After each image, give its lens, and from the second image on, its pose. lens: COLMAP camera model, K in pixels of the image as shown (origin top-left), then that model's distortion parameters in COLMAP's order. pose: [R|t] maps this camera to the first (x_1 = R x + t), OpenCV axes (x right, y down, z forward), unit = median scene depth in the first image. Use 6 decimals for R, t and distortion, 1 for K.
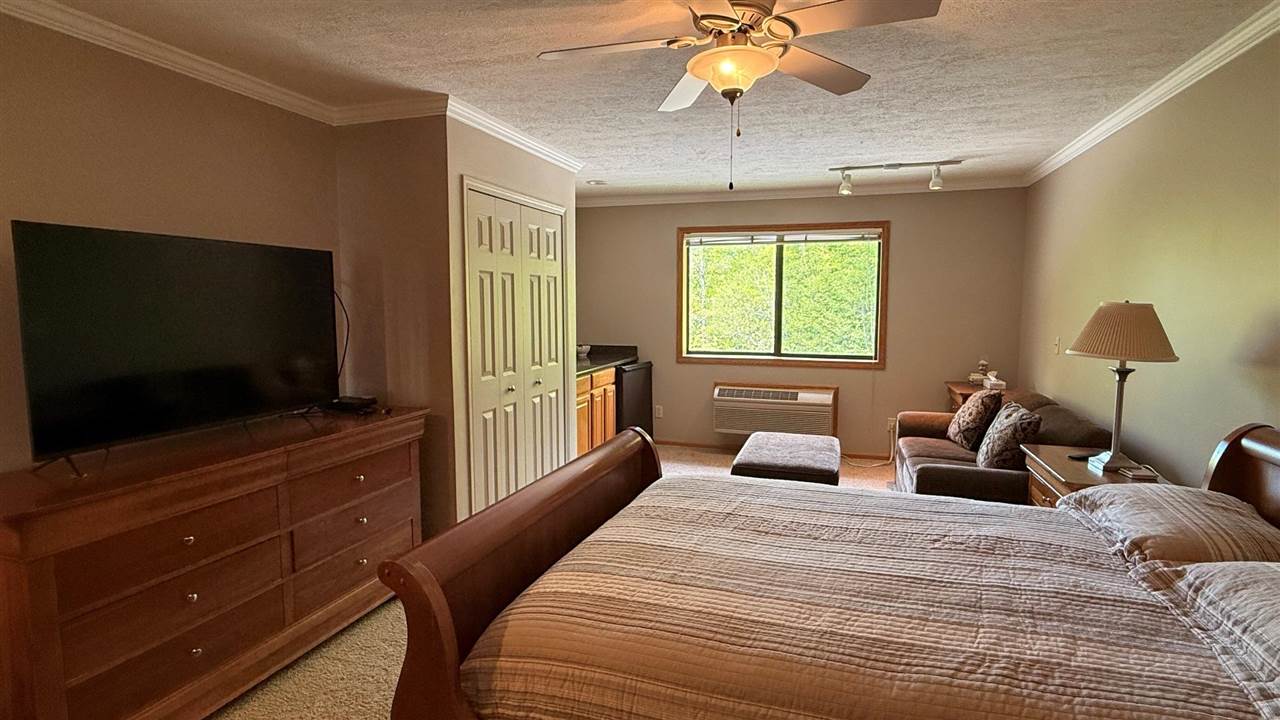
lens RADIAL K [[650.1, 0, 640.4], [0, 650.1, 364.9], [0, 0, 1]] dist [0.000010, -0.000323]
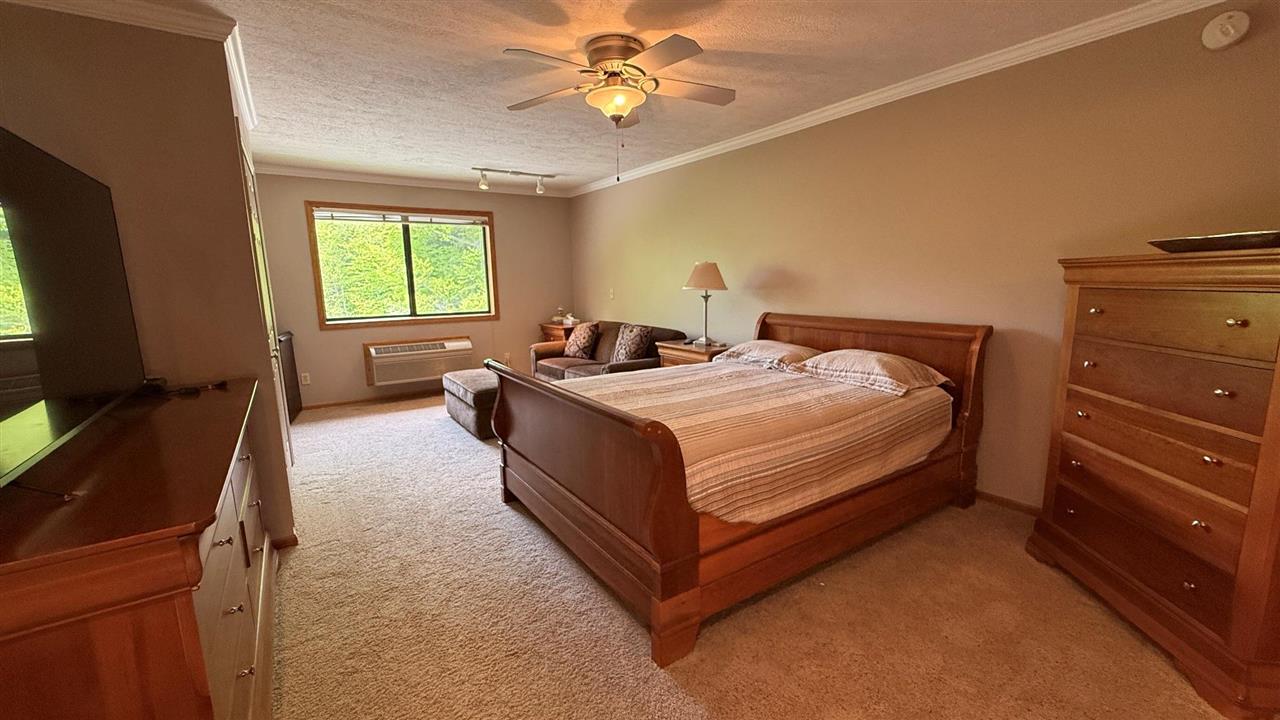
lens RADIAL K [[508.6, 0, 641.5], [0, 508.6, 361.5], [0, 0, 1]] dist [0.002987, -0.000002]
pose [[0.614065, -0.140047, 0.776731, -0.327708], [0.095145, 0.990089, 0.103297, 0.013589], [-0.783500, 0.010471, 0.621304, 0.082025]]
